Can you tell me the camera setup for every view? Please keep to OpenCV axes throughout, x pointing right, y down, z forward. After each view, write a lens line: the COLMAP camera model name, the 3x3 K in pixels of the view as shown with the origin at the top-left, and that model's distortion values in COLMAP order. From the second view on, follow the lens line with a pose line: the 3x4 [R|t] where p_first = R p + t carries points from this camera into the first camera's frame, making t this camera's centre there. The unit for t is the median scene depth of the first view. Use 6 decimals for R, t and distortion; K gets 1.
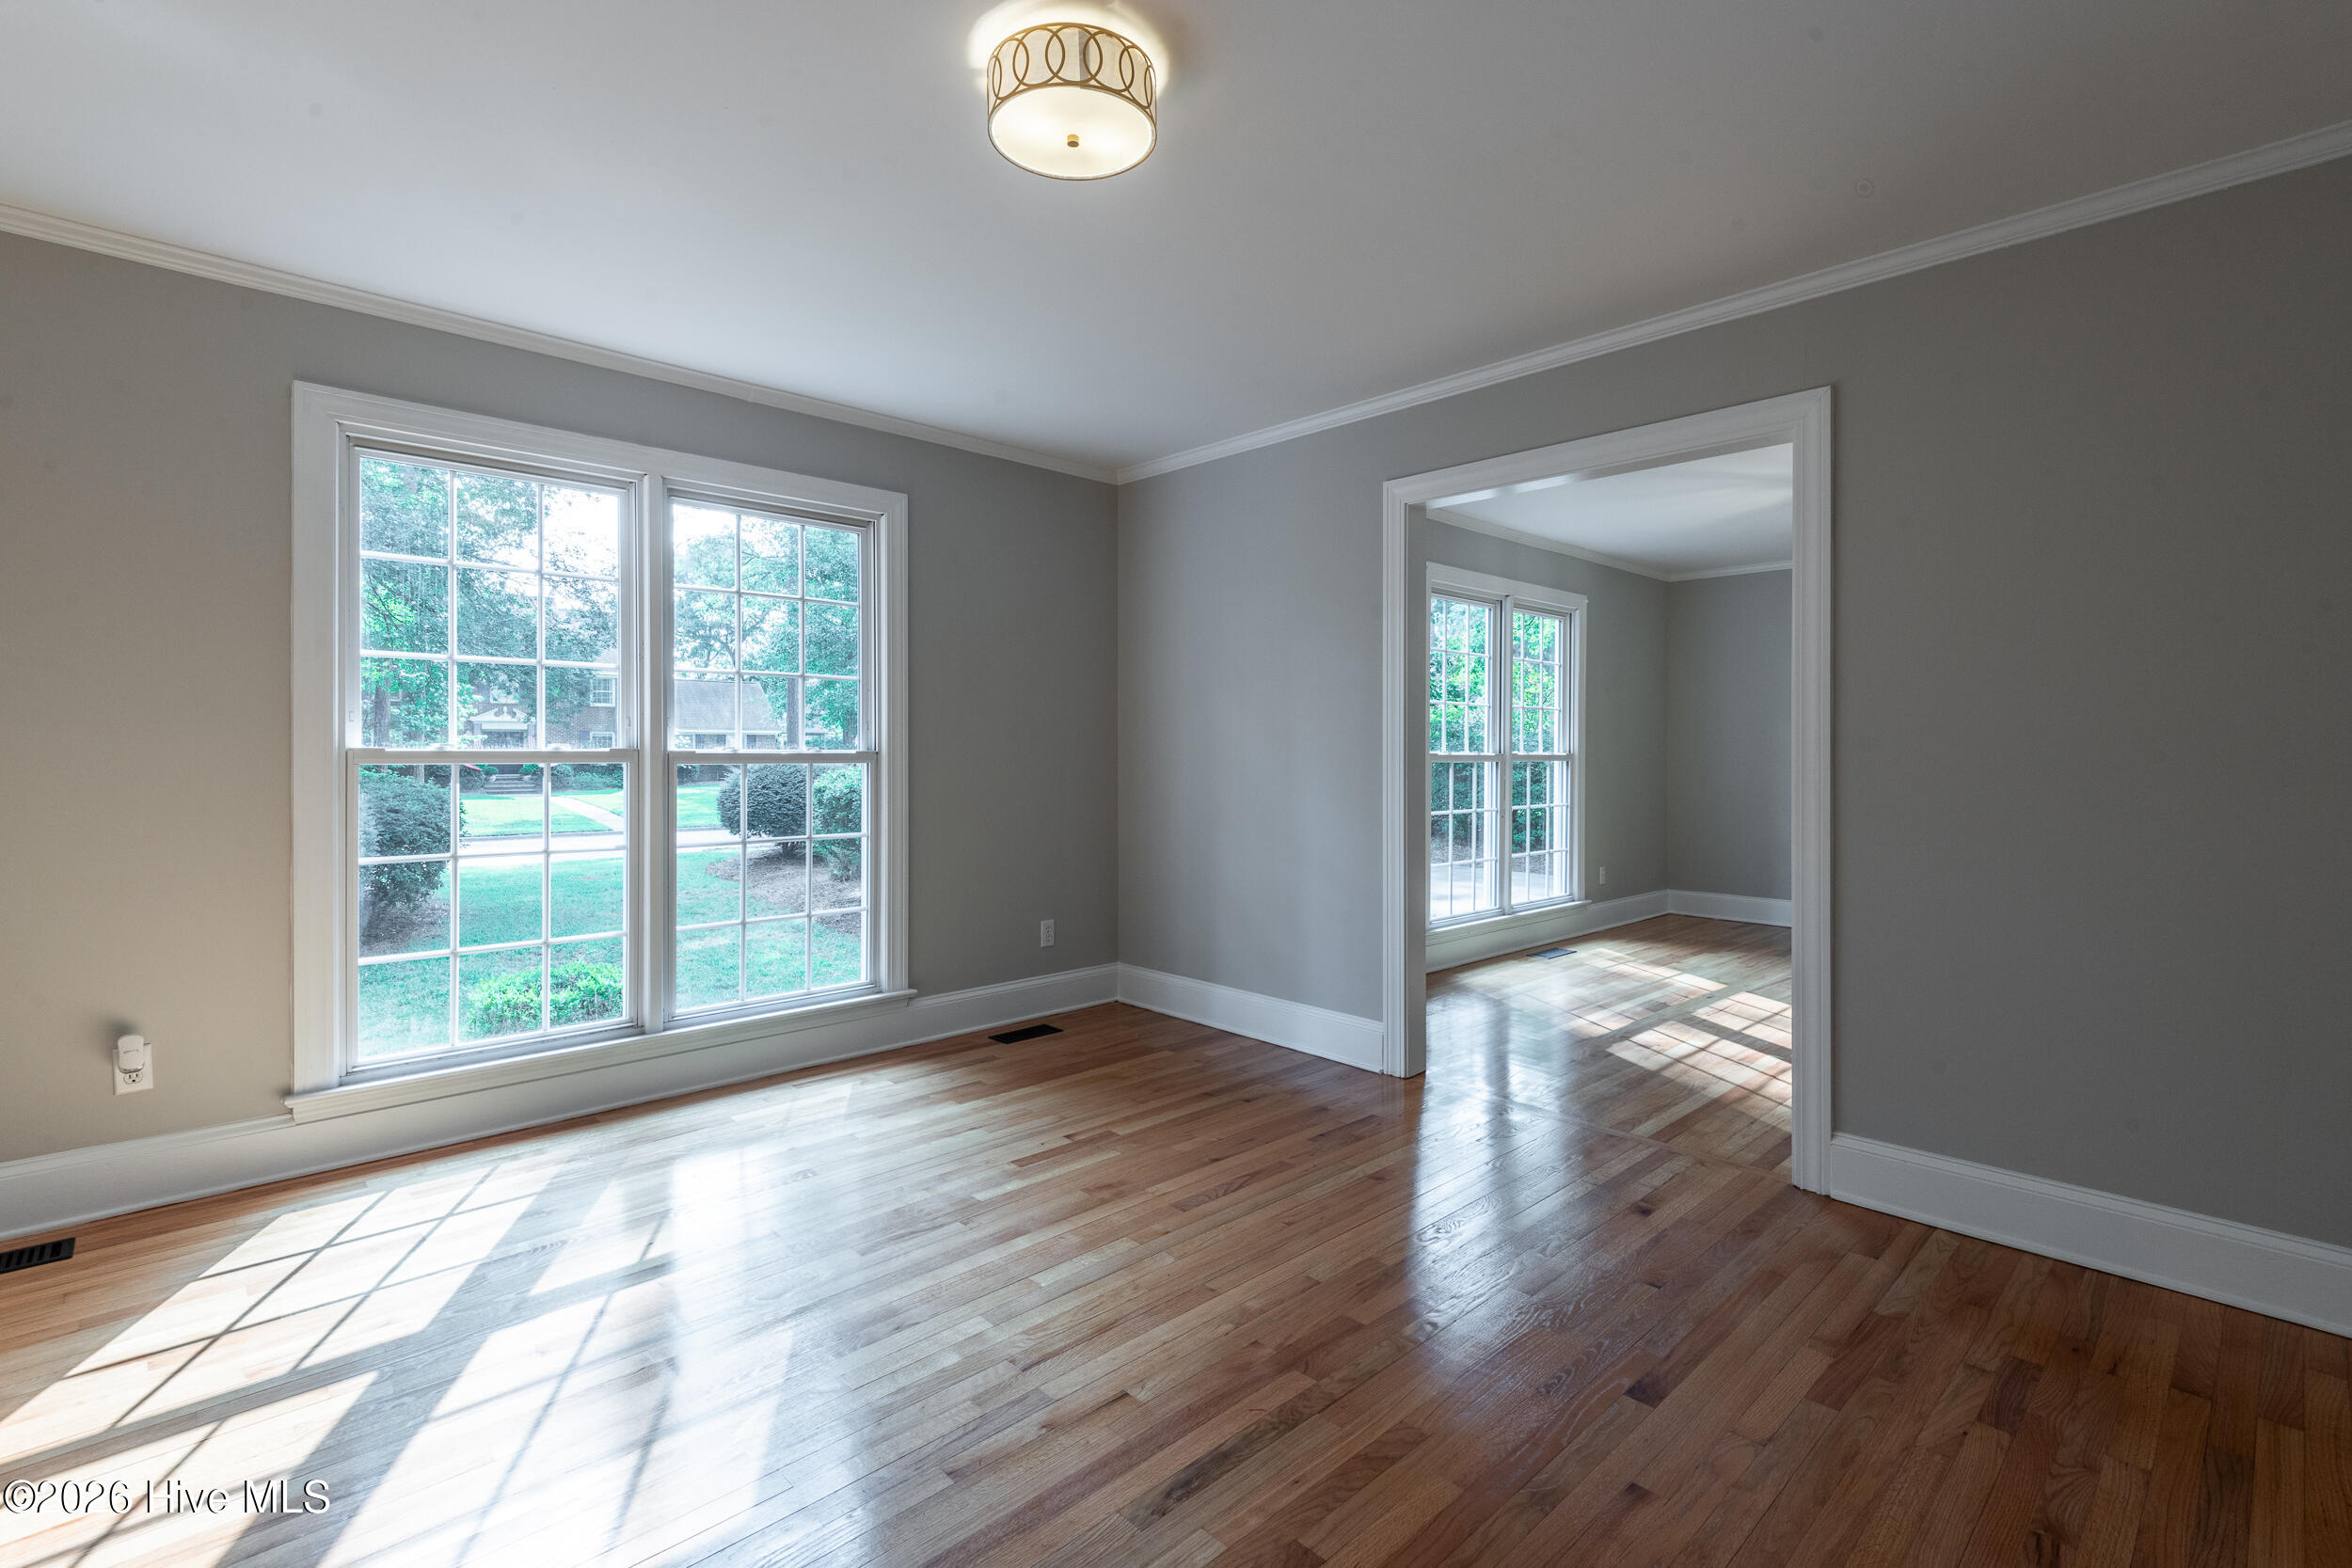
lens RADIAL K [[1087.4, 0, 1185.5], [0, 1087.4, 761.5], [0, 0, 1]] dist [0.005239, -0.000240]
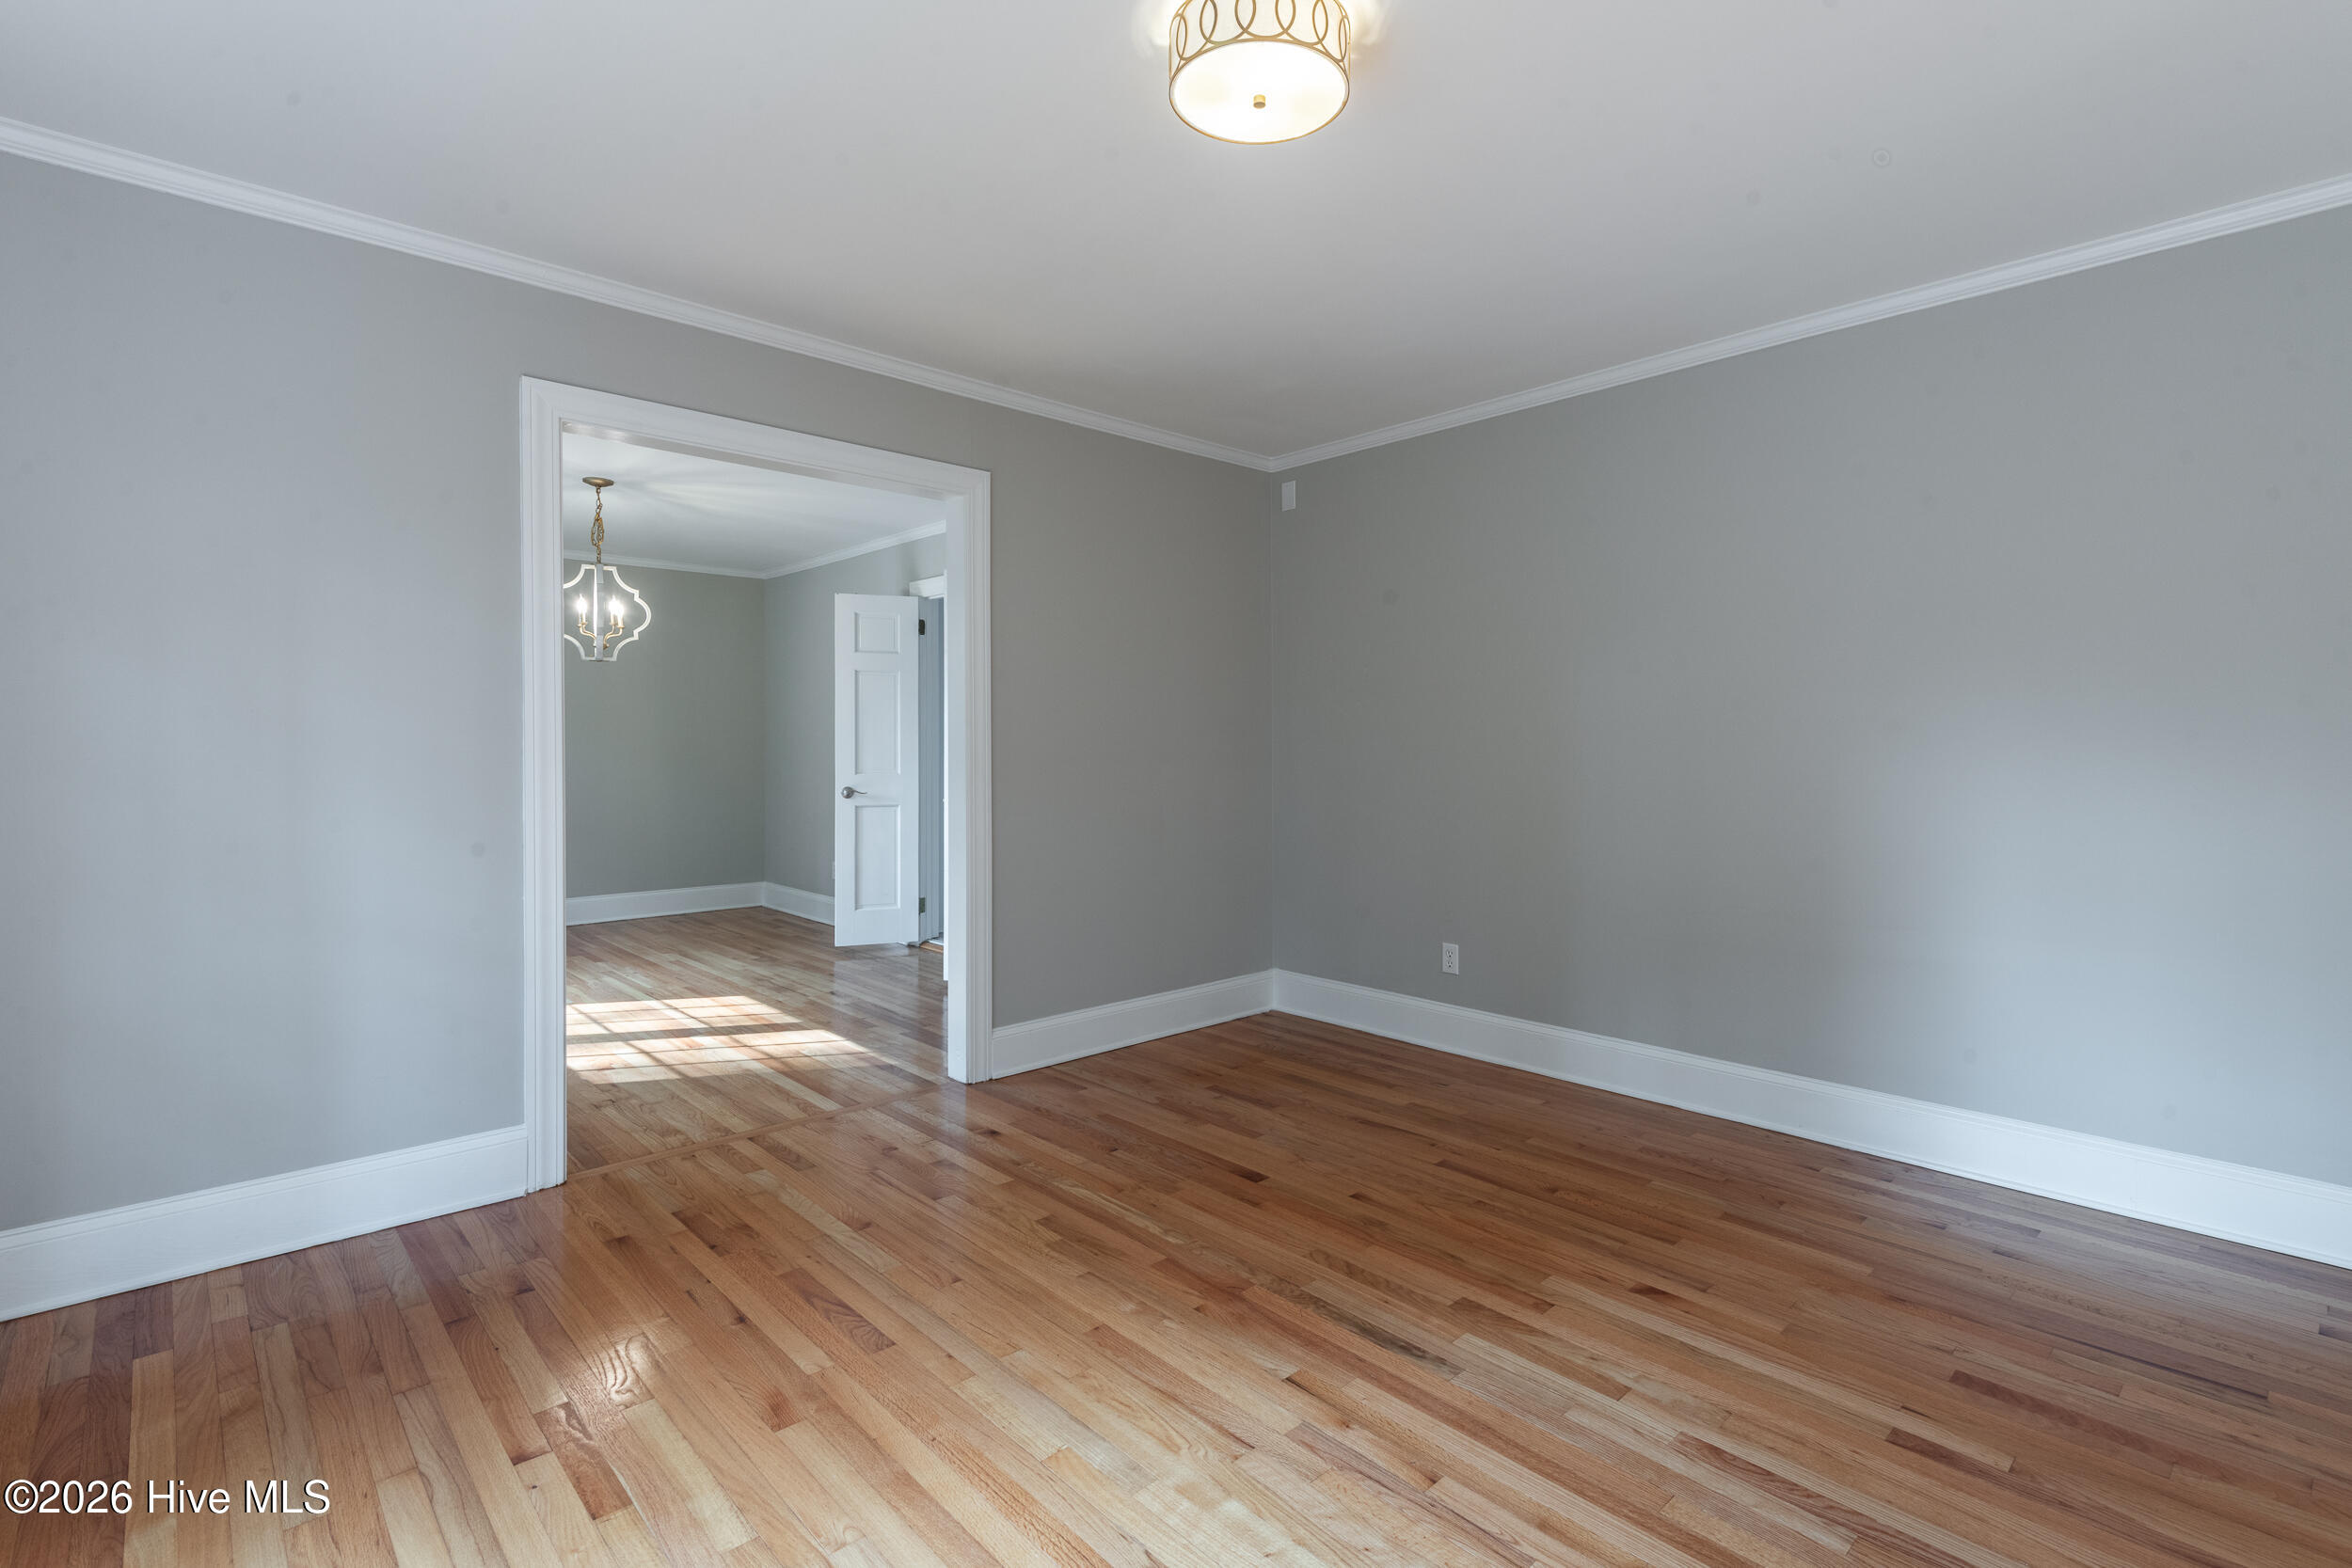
lens RADIAL K [[1087.4, 0, 1184.5], [0, 1087.4, 782.1], [0, 0, 1]] dist [0.005239, -0.000240]
pose [[0.018544, -0.046173, 0.998761, -0.813287], [0.015008, 0.998833, 0.045897, -0.028198], [-0.999715, 0.014139, 0.019216, 0.816085]]
